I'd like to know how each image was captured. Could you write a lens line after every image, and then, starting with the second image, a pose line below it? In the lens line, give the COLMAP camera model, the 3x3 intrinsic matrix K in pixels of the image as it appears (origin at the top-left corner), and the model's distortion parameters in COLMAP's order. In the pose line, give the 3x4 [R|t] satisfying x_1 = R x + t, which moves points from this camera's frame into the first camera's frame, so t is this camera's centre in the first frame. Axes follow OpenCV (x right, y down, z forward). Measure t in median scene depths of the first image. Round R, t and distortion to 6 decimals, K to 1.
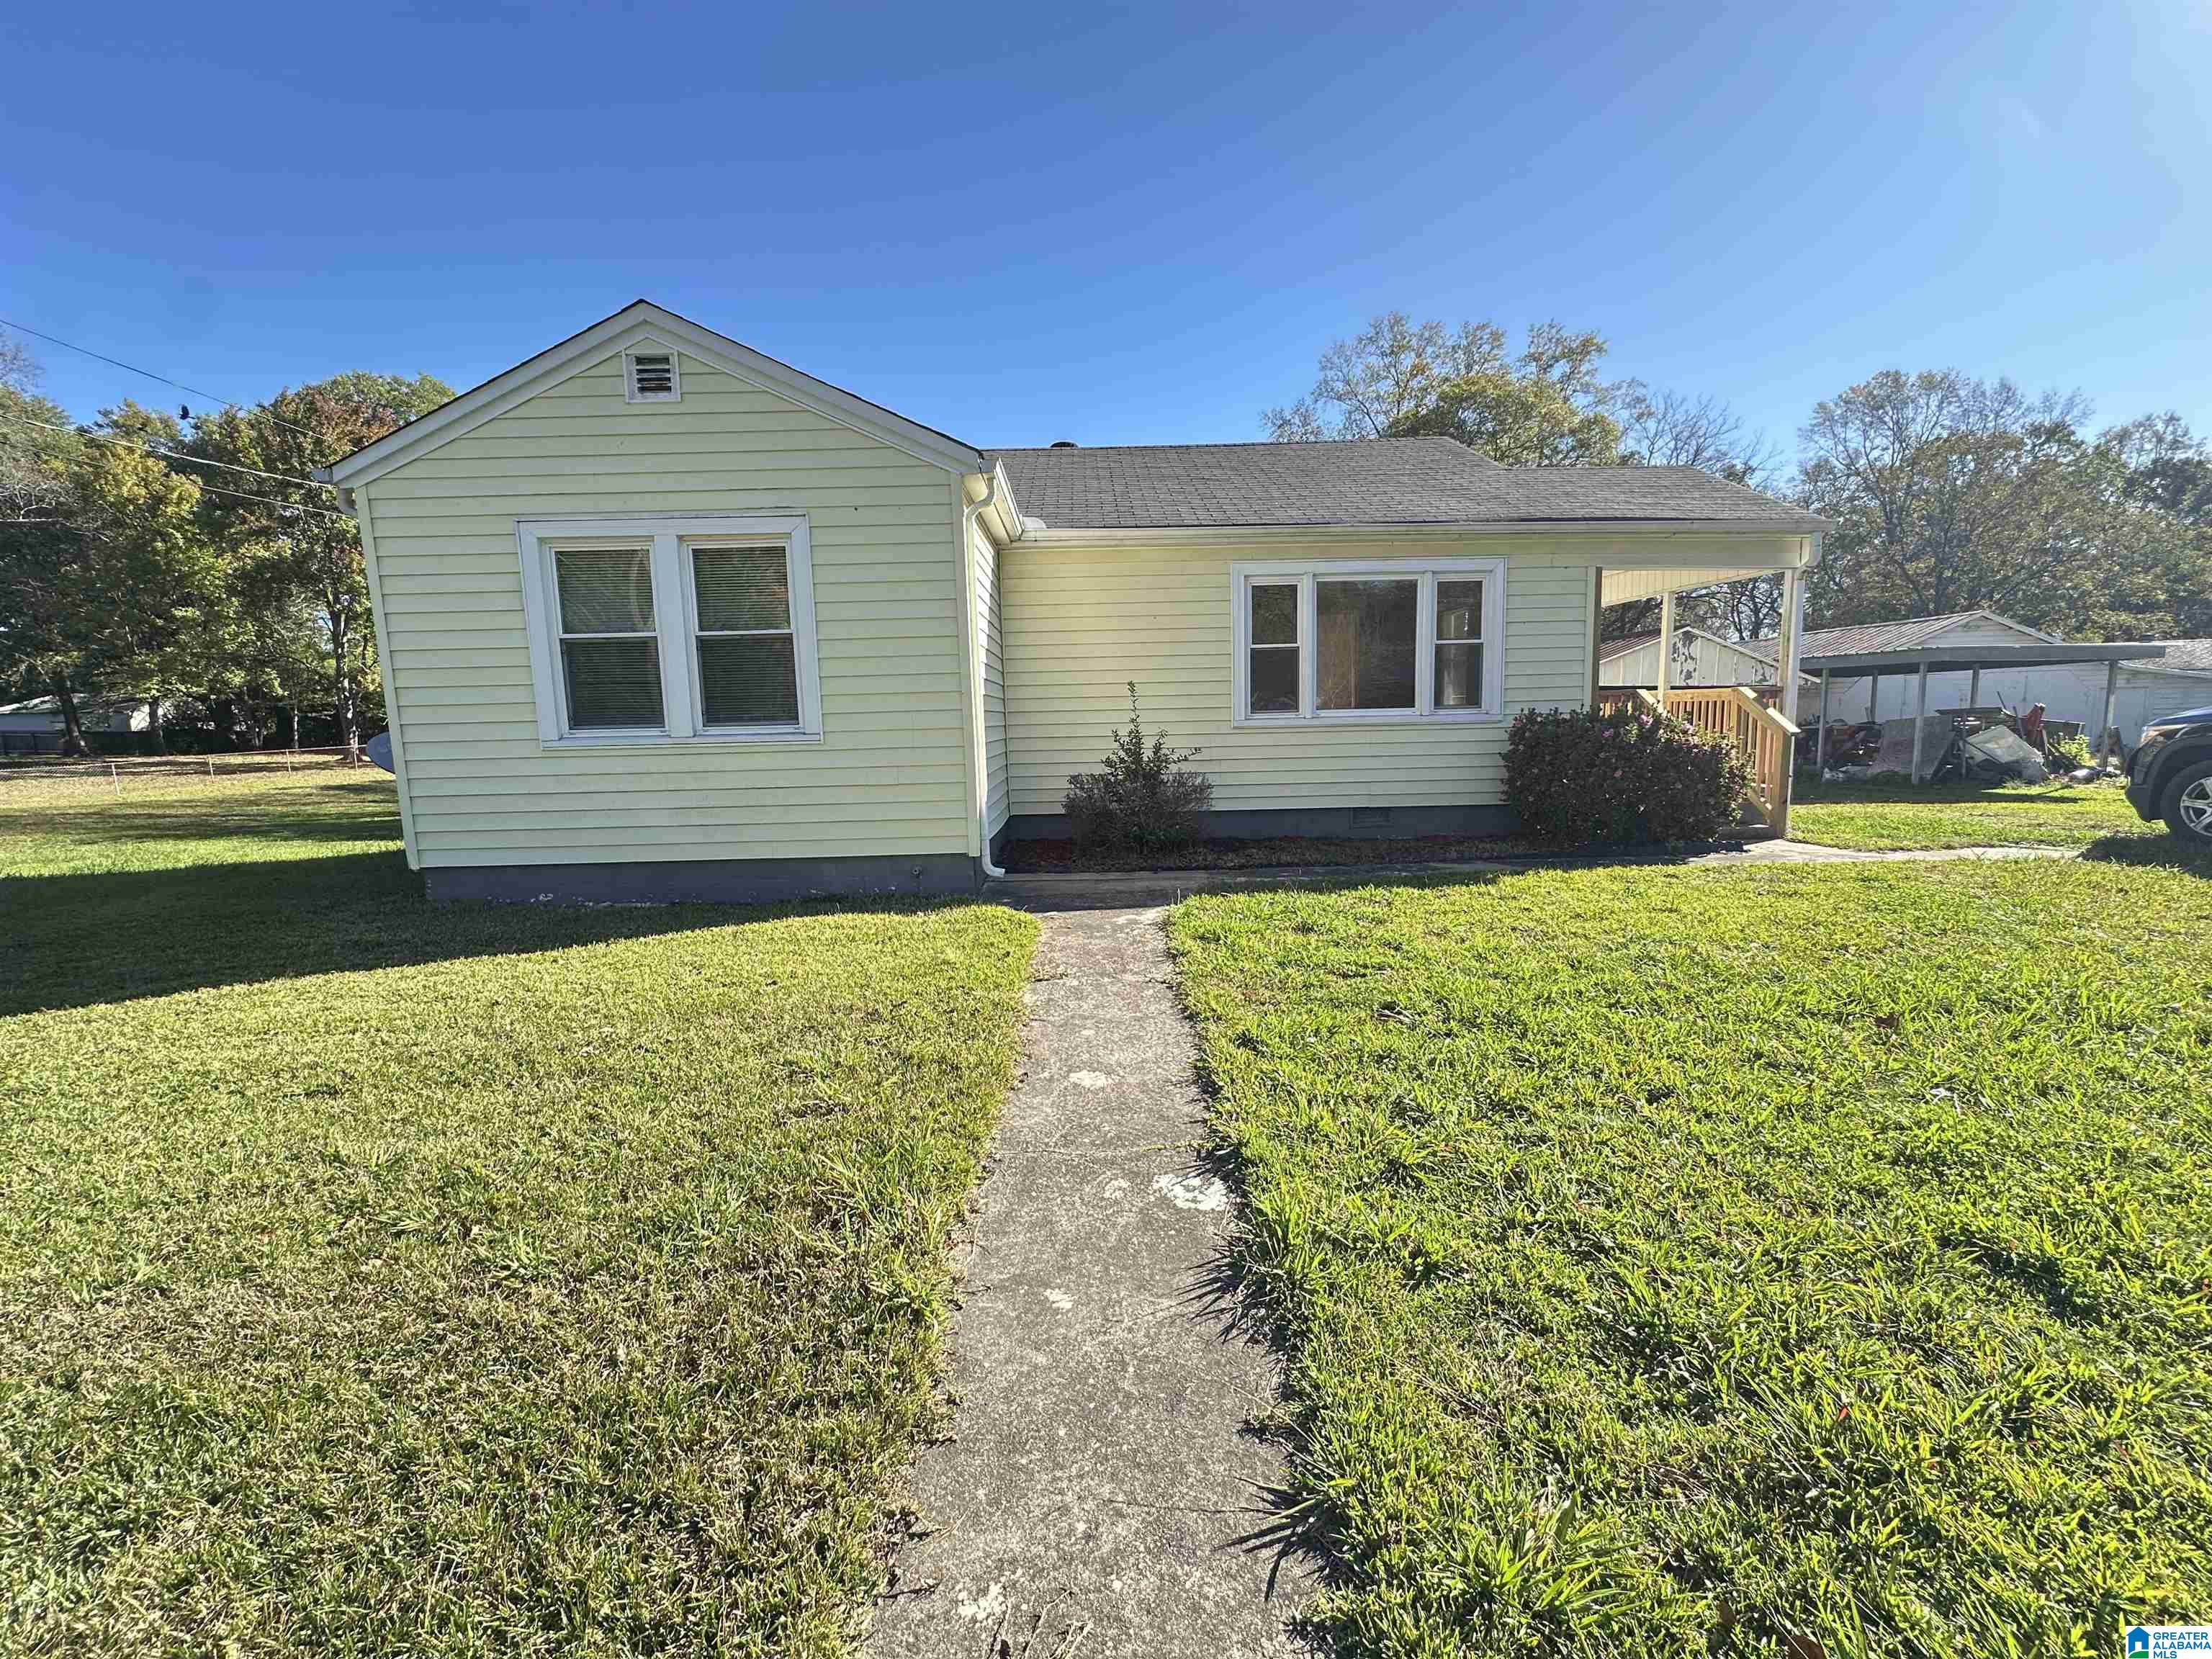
lens RADIAL K [[877.5, 0, 1118.0], [0, 877.5, 830.5], [0, 0, 1]] dist [0.000183, 0.000255]
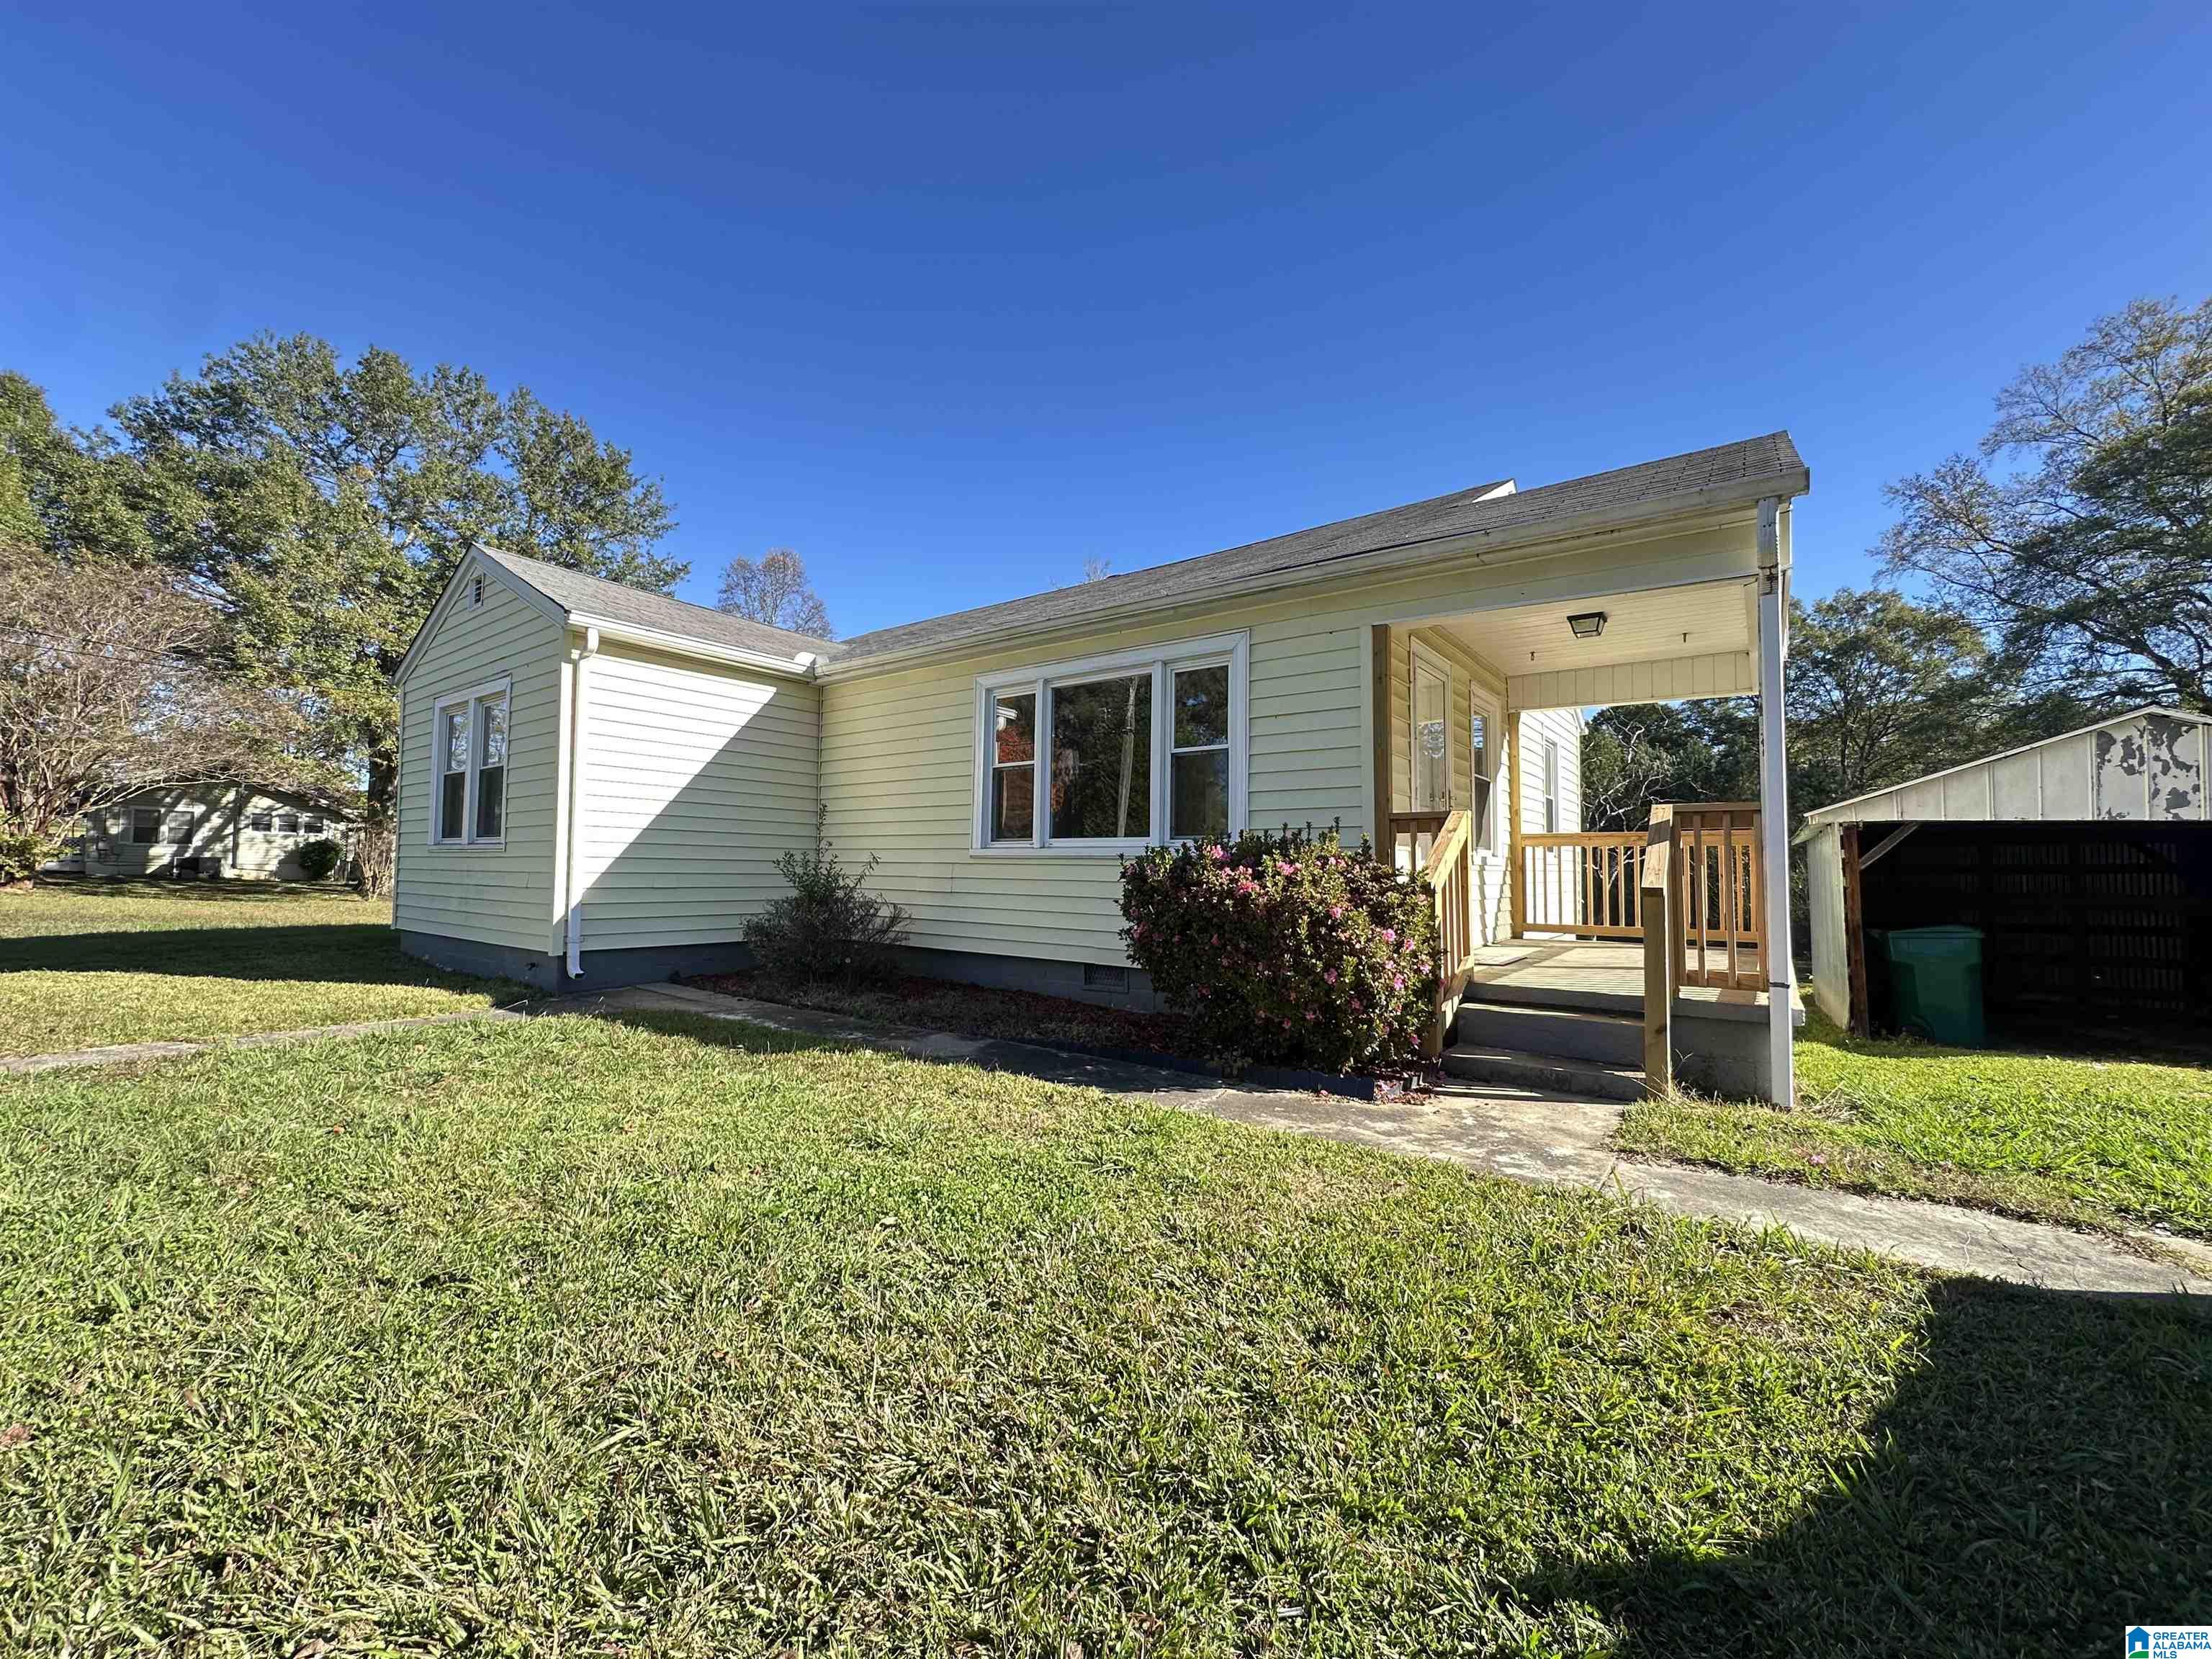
lens RADIAL K [[877.5, 0, 1118.0], [0, 877.5, 830.5], [0, 0, 1]] dist [0.000183, 0.000255]
pose [[0.790374, 0.005051, -0.612603, 0.780257], [-0.108474, 0.985320, -0.131827, -0.045080], [0.602944, 0.170644, 0.779320, 0.402598]]
